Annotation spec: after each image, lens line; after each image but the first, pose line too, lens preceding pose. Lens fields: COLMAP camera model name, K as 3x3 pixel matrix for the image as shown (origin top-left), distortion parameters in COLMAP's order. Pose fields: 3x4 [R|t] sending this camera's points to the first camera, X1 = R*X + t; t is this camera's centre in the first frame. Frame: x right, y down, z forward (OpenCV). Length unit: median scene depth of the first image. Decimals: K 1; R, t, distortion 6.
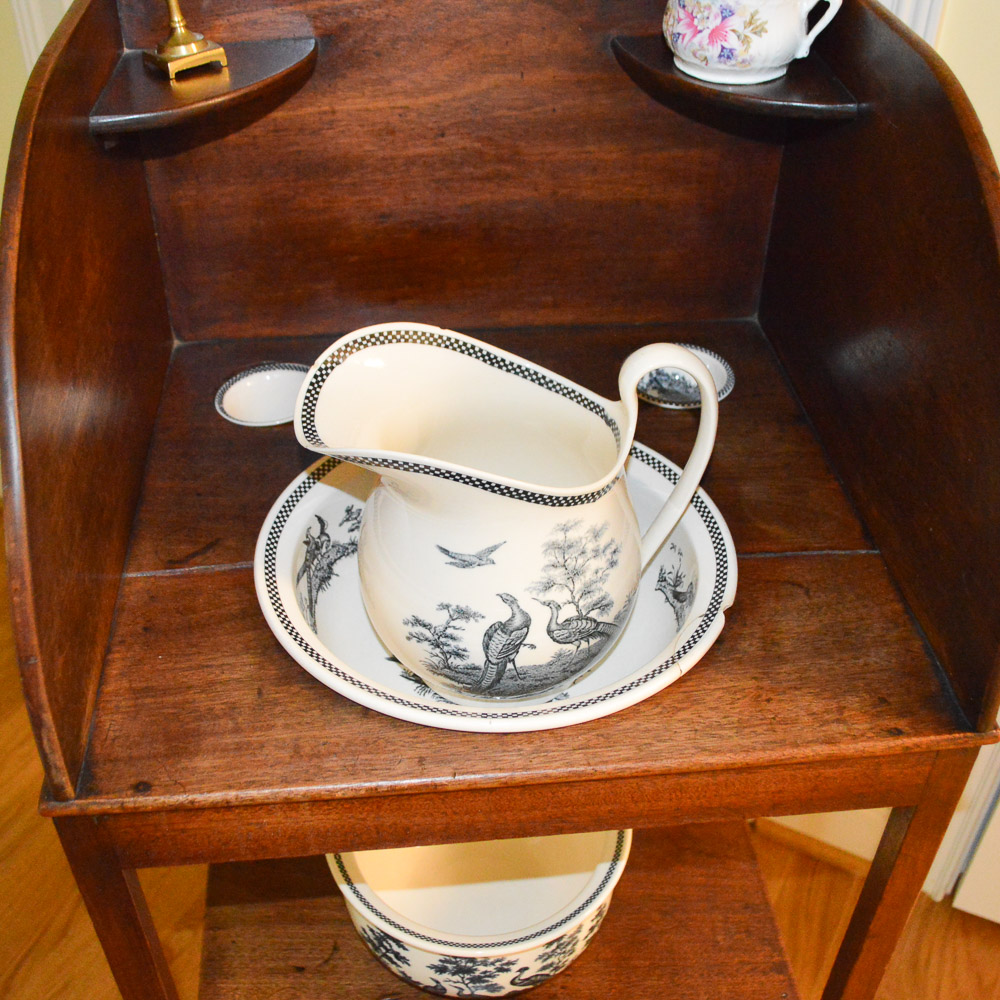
lens RADIAL K [[1128.9, 0, 500.0], [0, 1128.9, 500.0], [0, 0, 1]] dist [-0.071575, 0.045513]
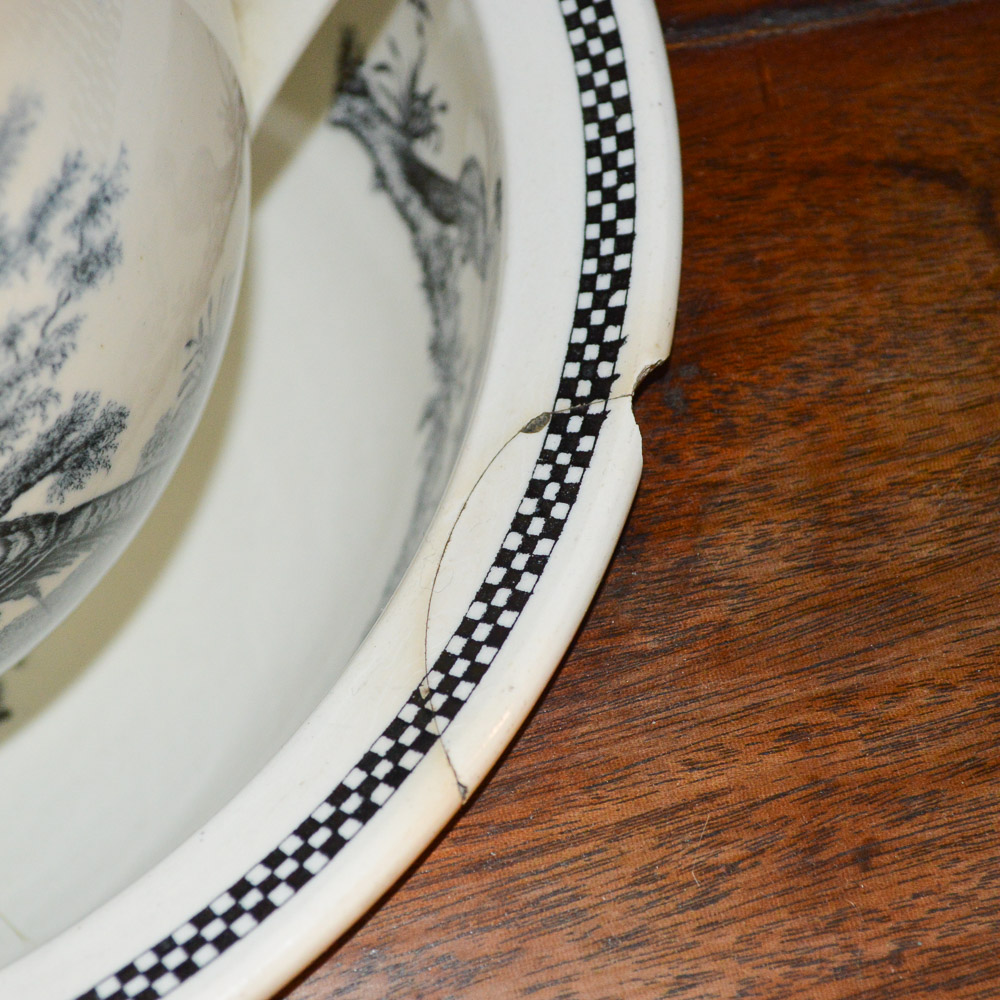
lens RADIAL K [[2650.6, 0, 500.0], [0, 2650.6, 500.0], [0, 0, 1]] dist [0.025318, 0.095751]
pose [[0.980489, -0.140988, 0.136982, 0.100839], [0.070015, 0.901616, 0.426832, -0.104963], [-0.183683, -0.408913, 0.893896, 0.540428]]
